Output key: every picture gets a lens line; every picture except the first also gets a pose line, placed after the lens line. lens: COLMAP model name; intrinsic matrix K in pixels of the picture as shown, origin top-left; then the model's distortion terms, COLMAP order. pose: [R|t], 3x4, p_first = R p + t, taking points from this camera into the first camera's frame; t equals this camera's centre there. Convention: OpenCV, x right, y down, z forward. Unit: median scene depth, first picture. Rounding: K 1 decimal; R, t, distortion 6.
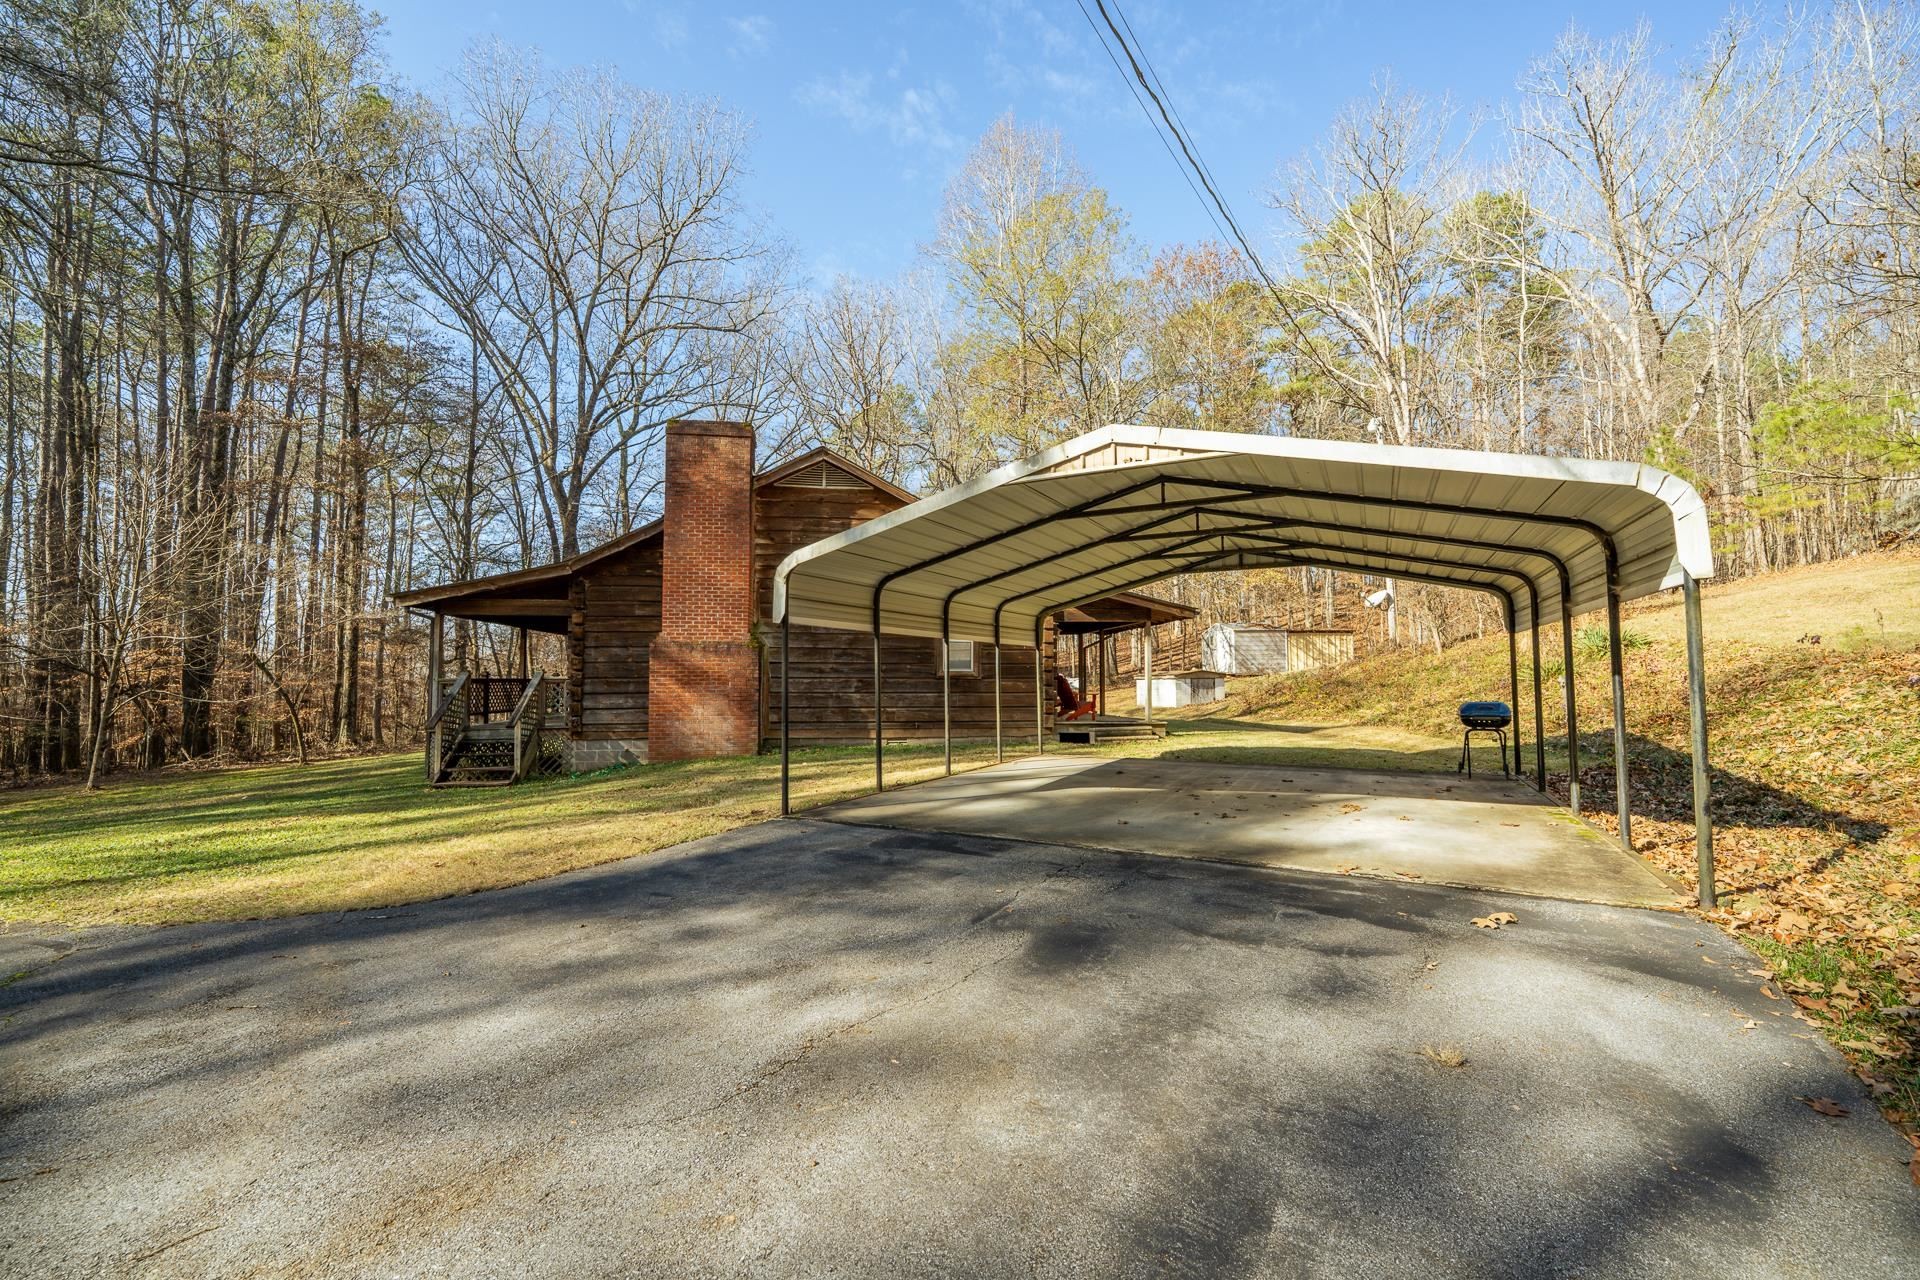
lens RADIAL K [[771.0, 0, 960.0], [0, 771.0, 640.0], [0, 0, 1]] dist [-0.000172, 0.000172]
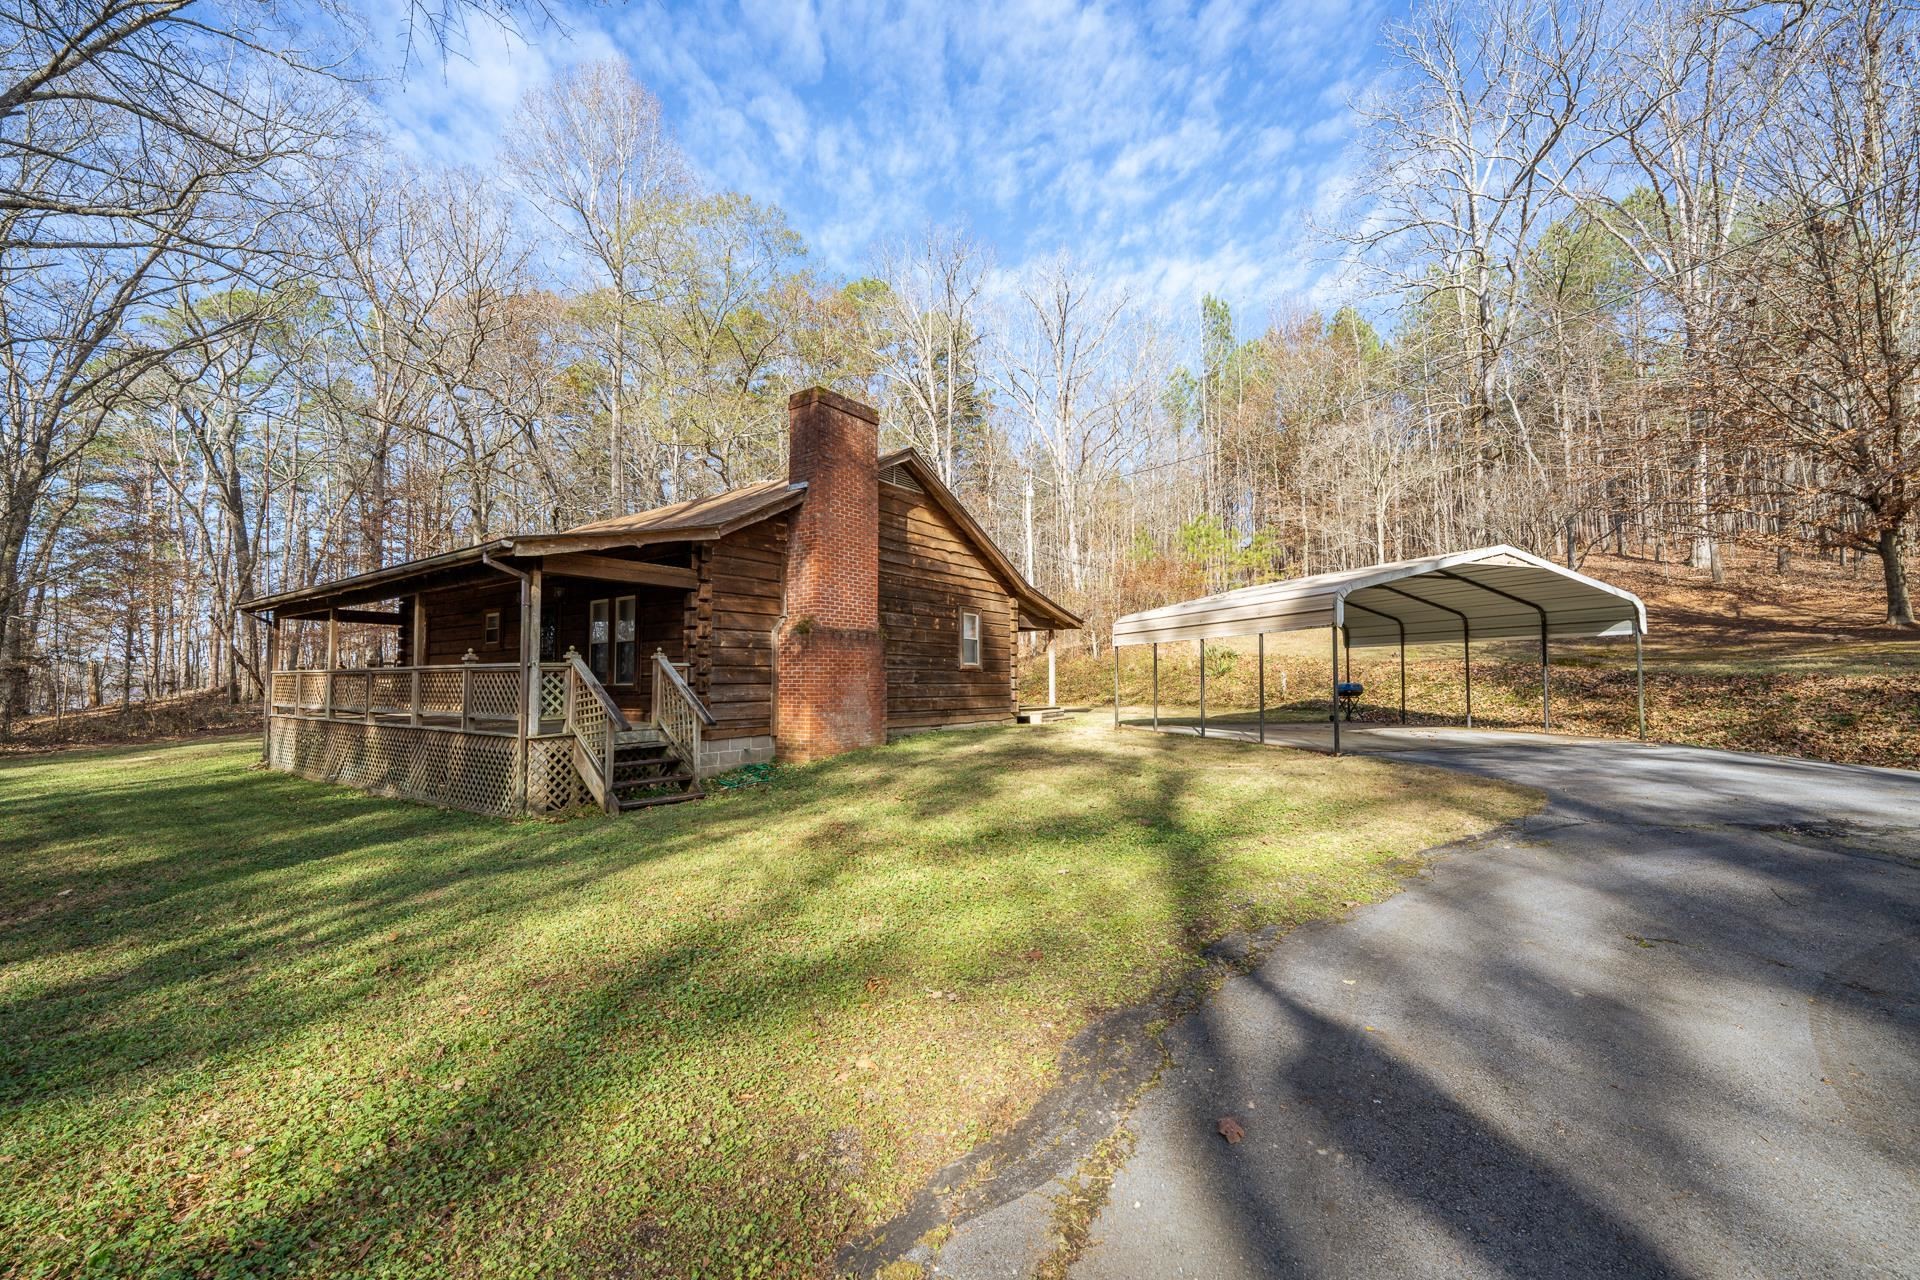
lens RADIAL K [[771.0, 0, 960.0], [0, 771.0, 640.0], [0, 0, 1]] dist [-0.000172, 0.000172]
pose [[0.690777, 0.037567, 0.722092, -0.895460], [-0.035949, 0.999199, -0.017593, 0.026821], [-0.722174, -0.013806, 0.691574, 0.237419]]
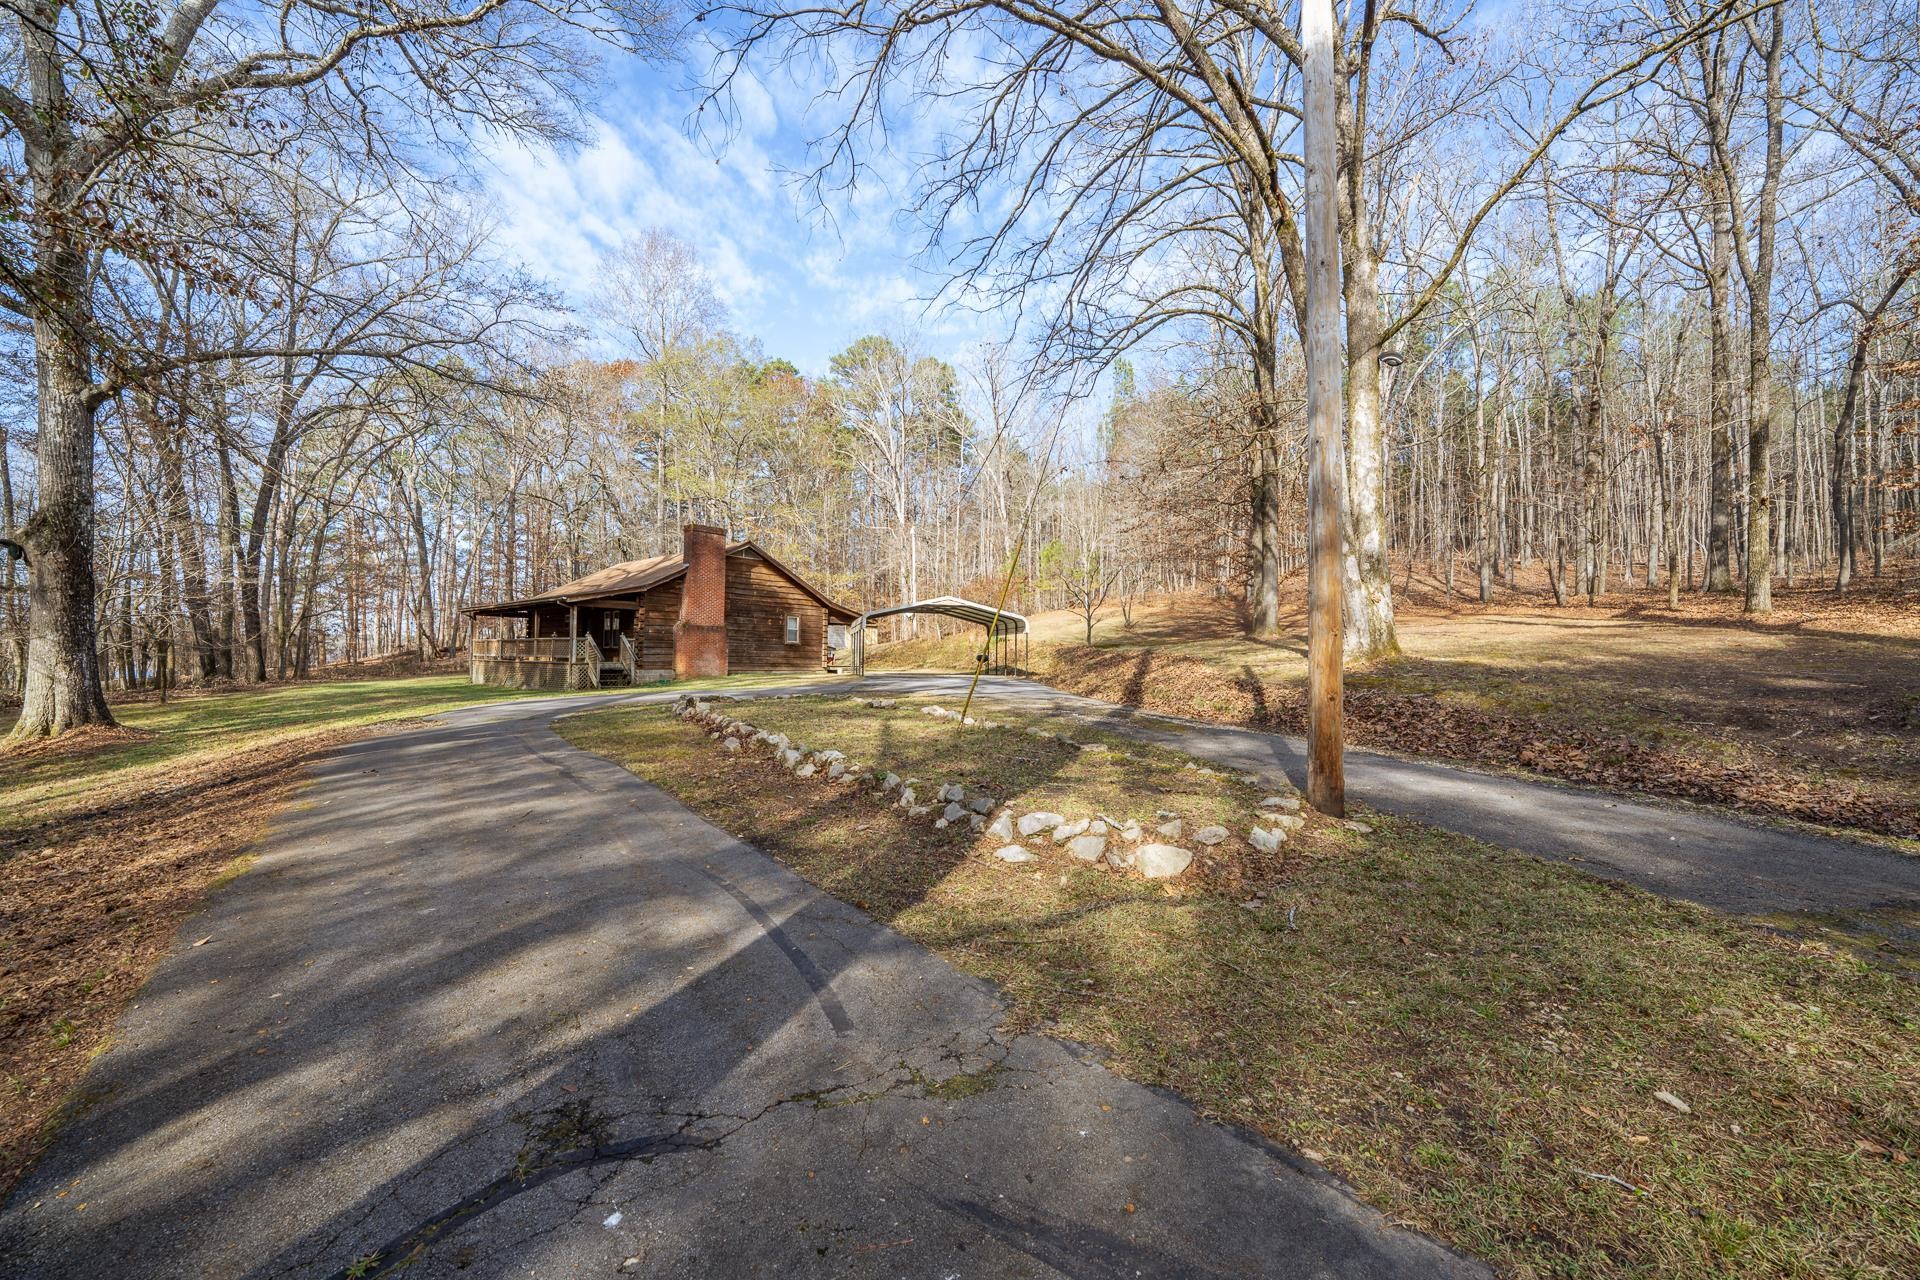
lens RADIAL K [[771.0, 0, 960.0], [0, 771.0, 640.0], [0, 0, 1]] dist [-0.000172, 0.000172]
pose [[0.761120, 0.032311, 0.647806, -1.185798], [-0.052098, 0.998577, 0.011405, -0.018753], [-0.646515, -0.042429, 0.761720, -1.144643]]
